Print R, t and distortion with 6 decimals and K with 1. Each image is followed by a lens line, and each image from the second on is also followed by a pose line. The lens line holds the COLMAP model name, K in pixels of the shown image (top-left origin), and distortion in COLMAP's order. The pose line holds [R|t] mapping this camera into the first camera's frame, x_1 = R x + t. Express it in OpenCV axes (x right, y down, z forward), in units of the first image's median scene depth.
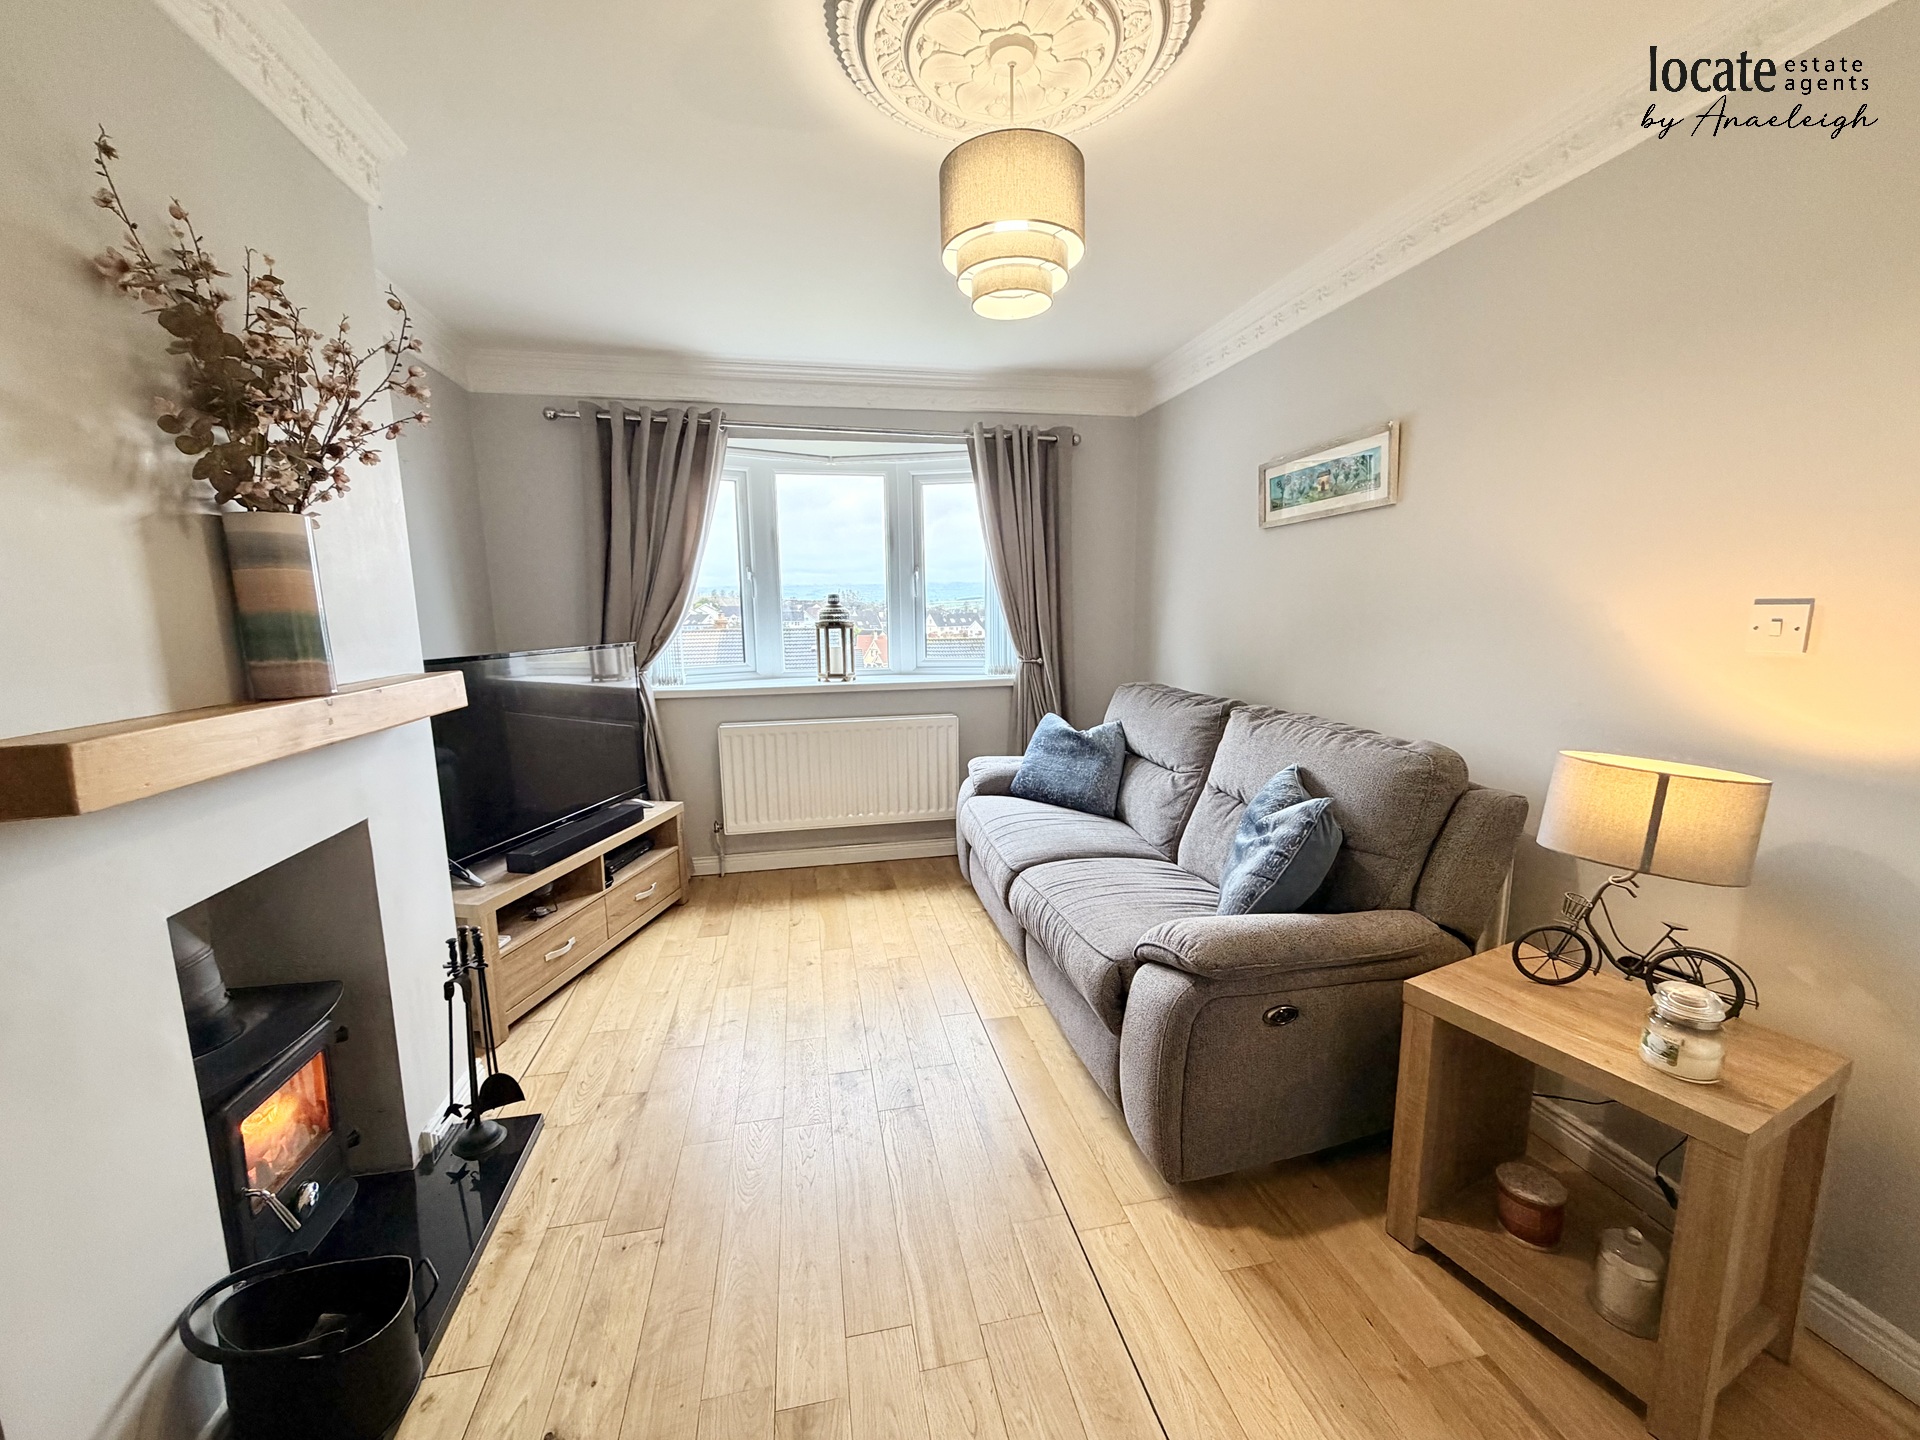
lens RADIAL K [[763.5, 0, 955.0], [0, 763.5, 720.5], [0, 0, 1]] dist [0.000213, 0.000150]
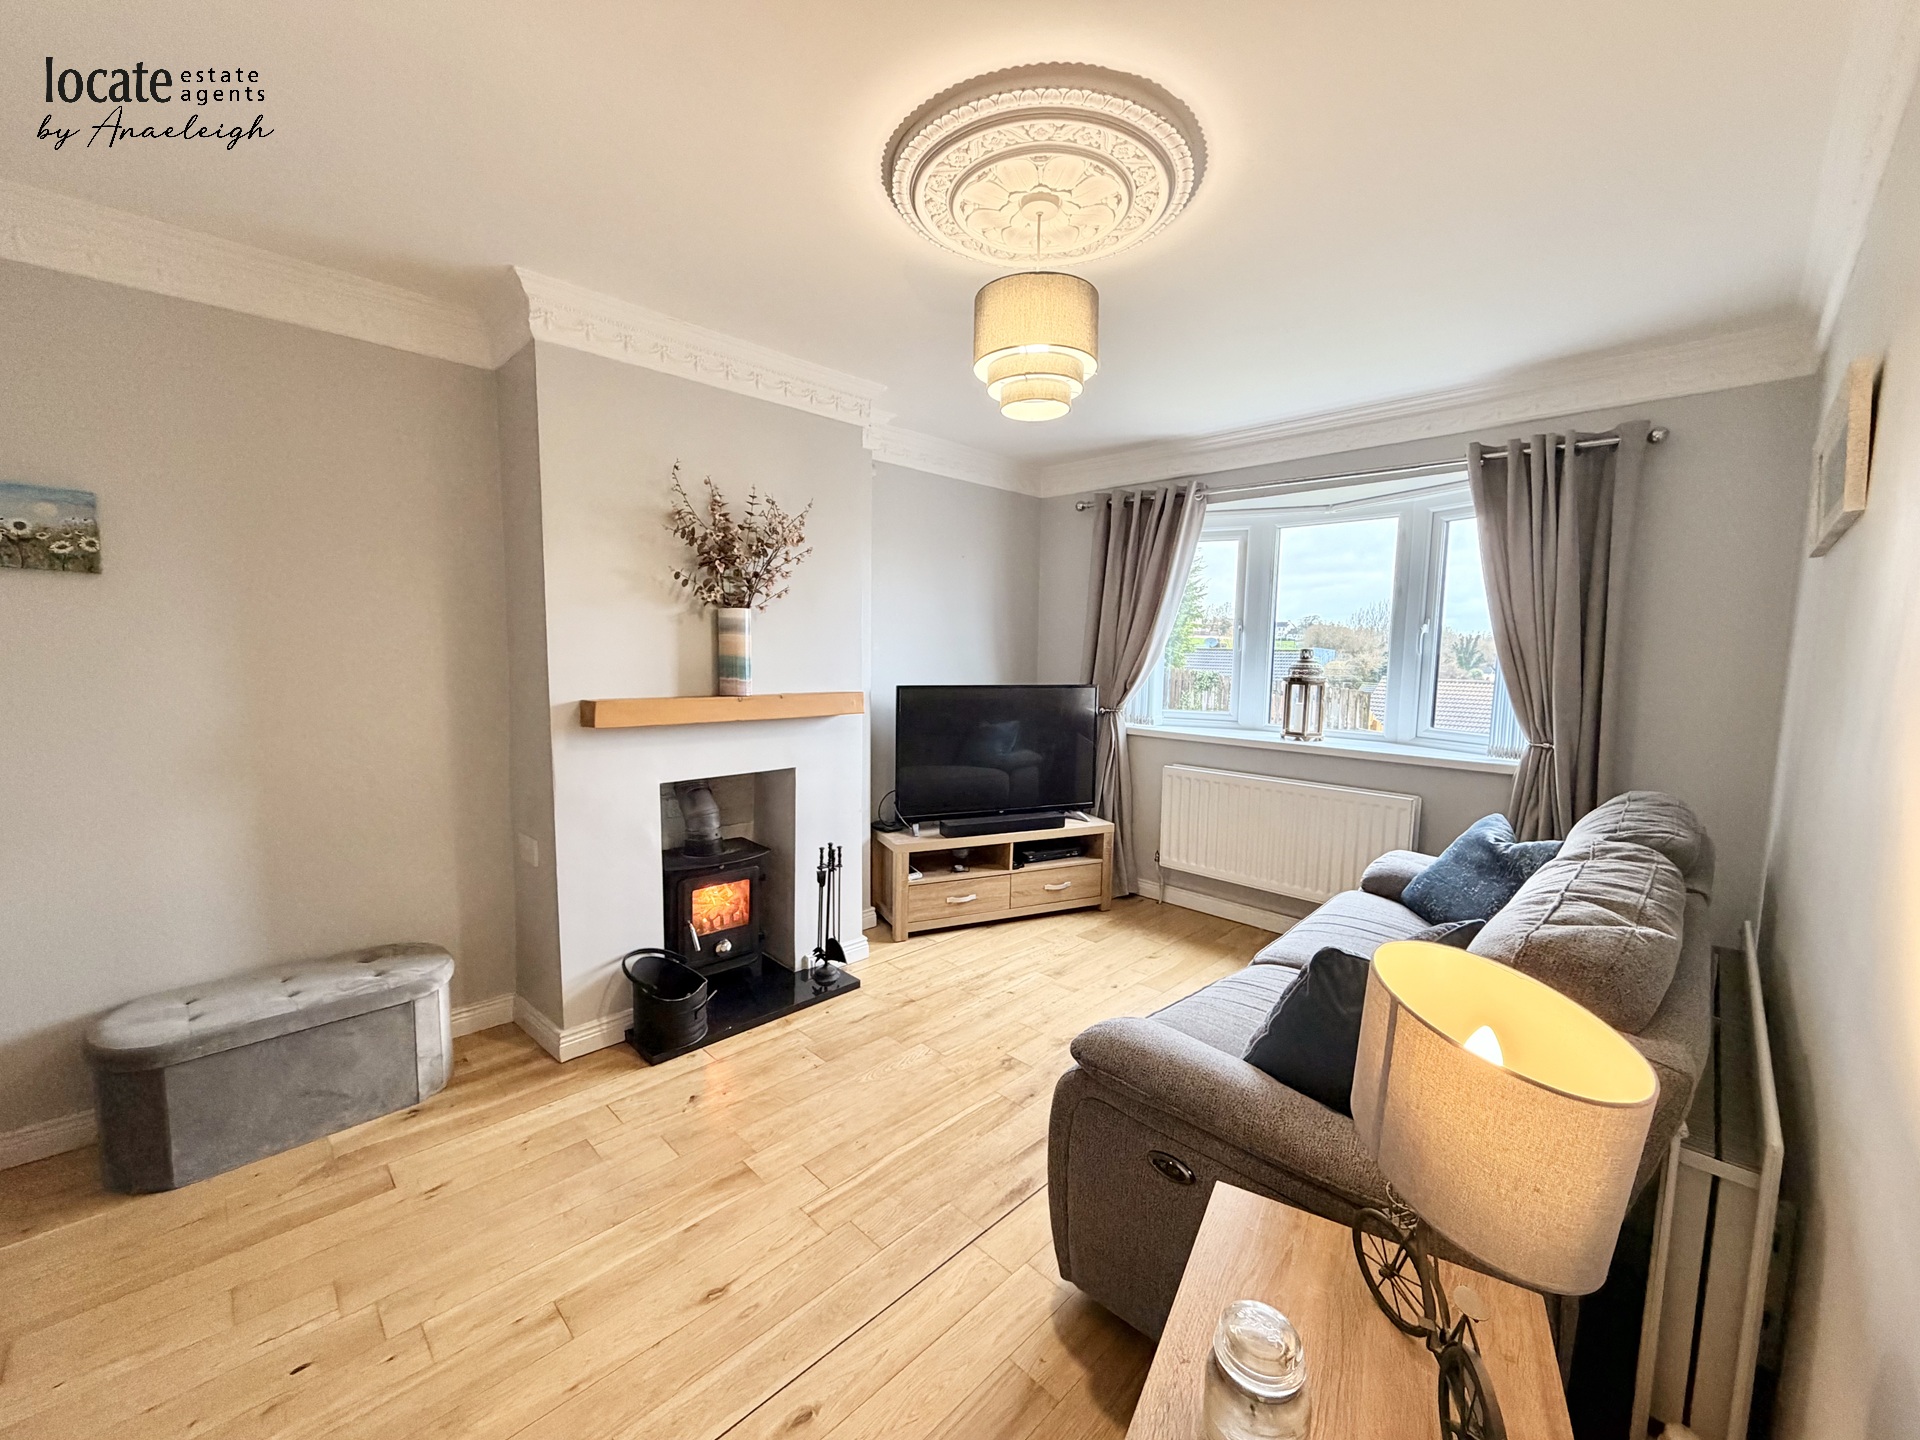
lens RADIAL K [[763.5, 0, 956.9], [0, 763.5, 721.1], [0, 0, 1]] dist [0.000213, 0.000150]
pose [[0.547657, 0.103167, -0.830318, 0.466610], [-0.149020, 0.988530, 0.024536, -0.041172], [0.823326, 0.110297, 0.556749, 0.142802]]
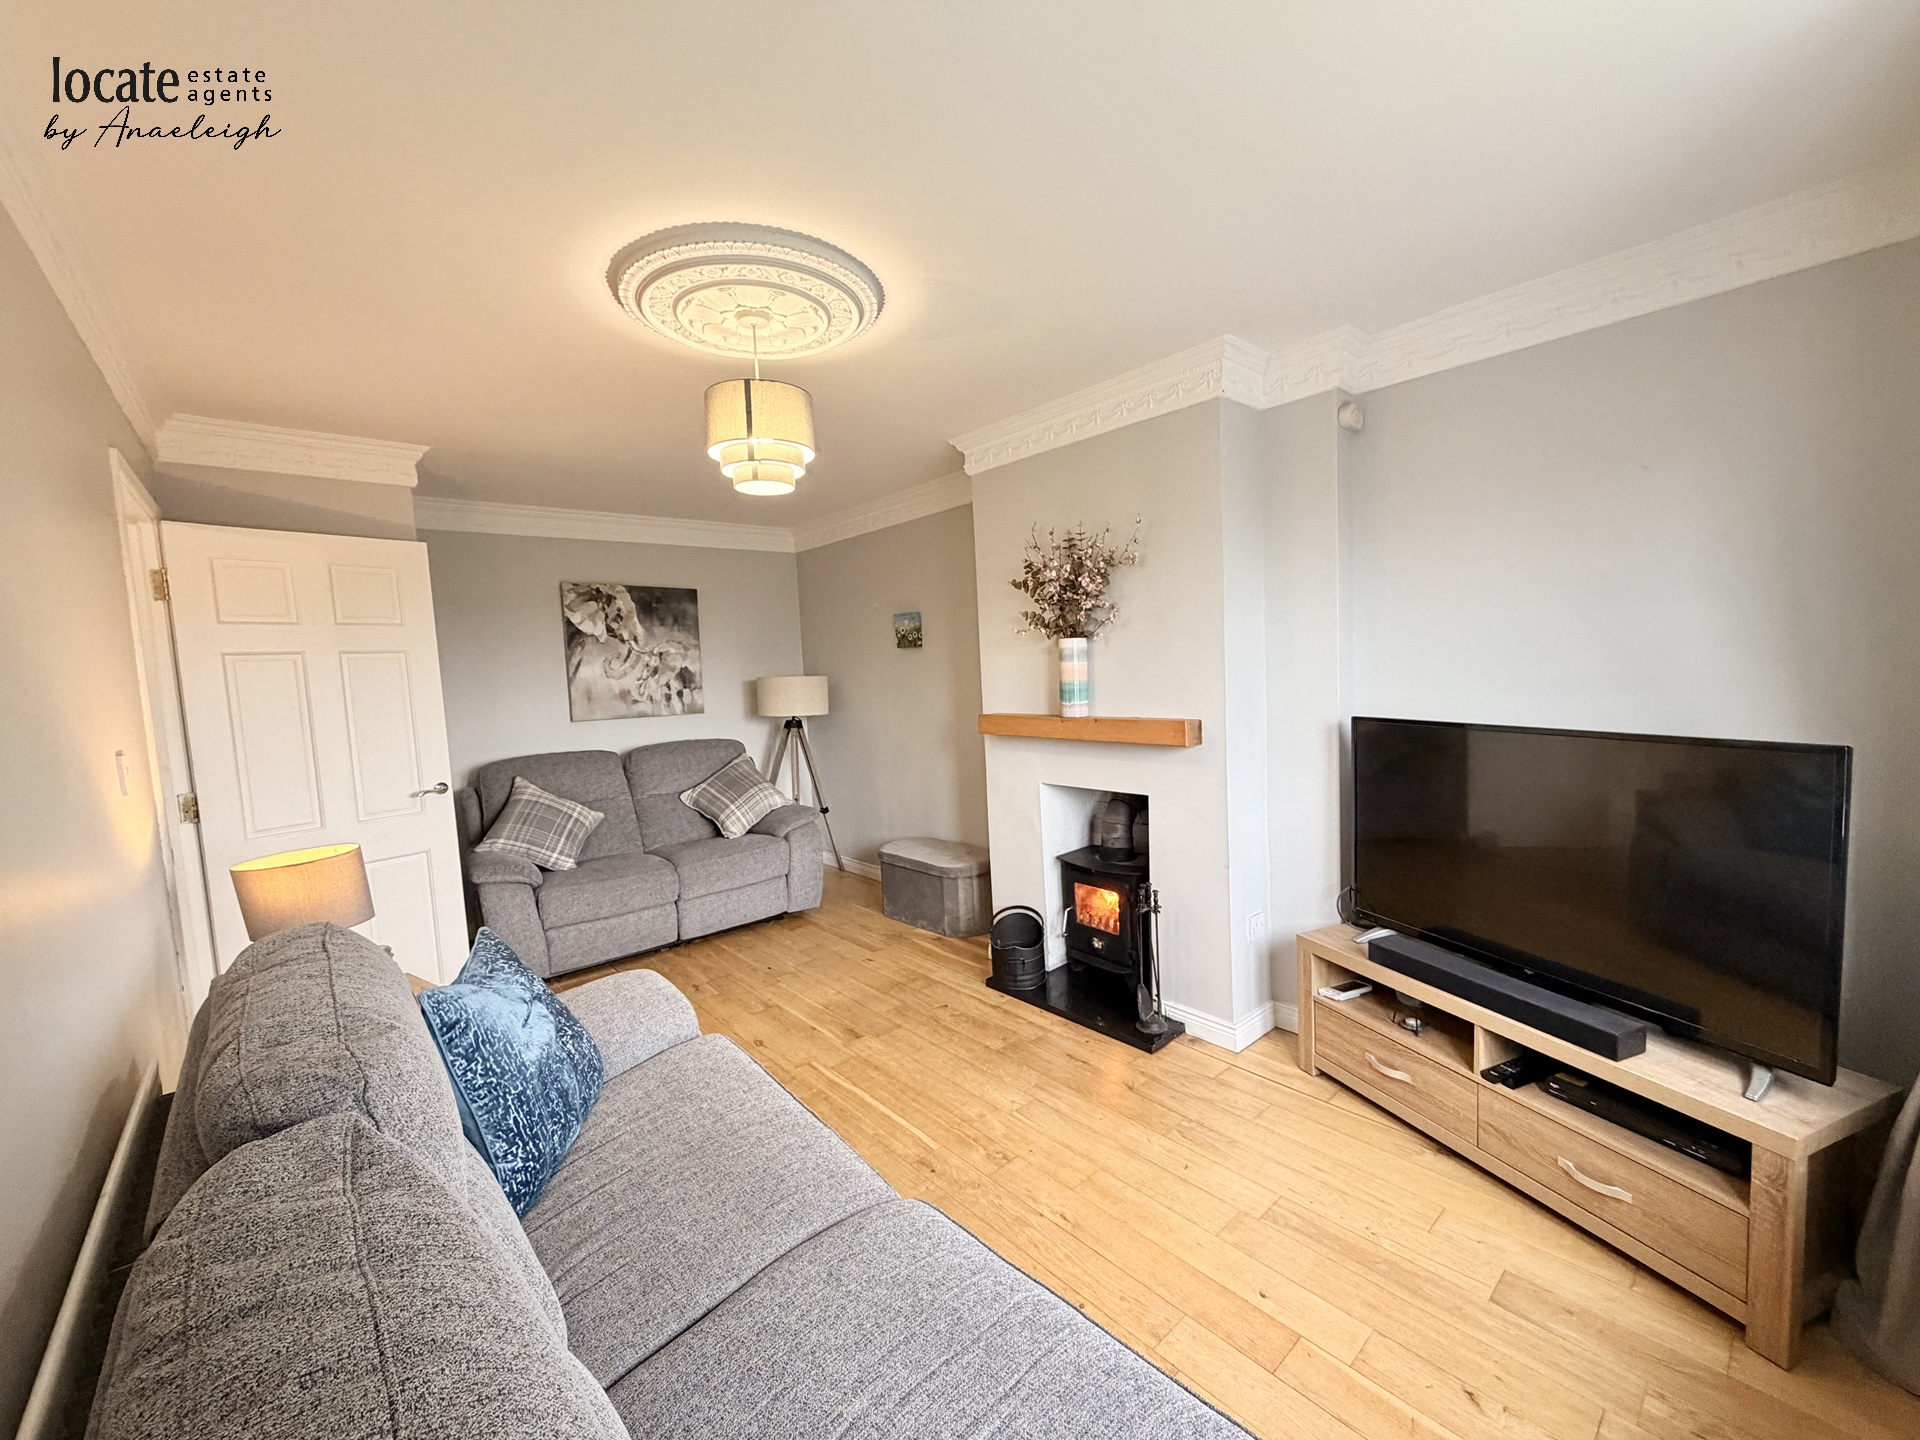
lens RADIAL K [[763.5, 0, 954.9], [0, 763.5, 717.8], [0, 0, 1]] dist [0.000213, 0.000150]
pose [[-0.866481, 0.095811, -0.489929, 0.222355], [-0.011647, 0.977262, 0.211714, -0.202414], [0.499074, 0.189152, -0.845663, 1.096889]]
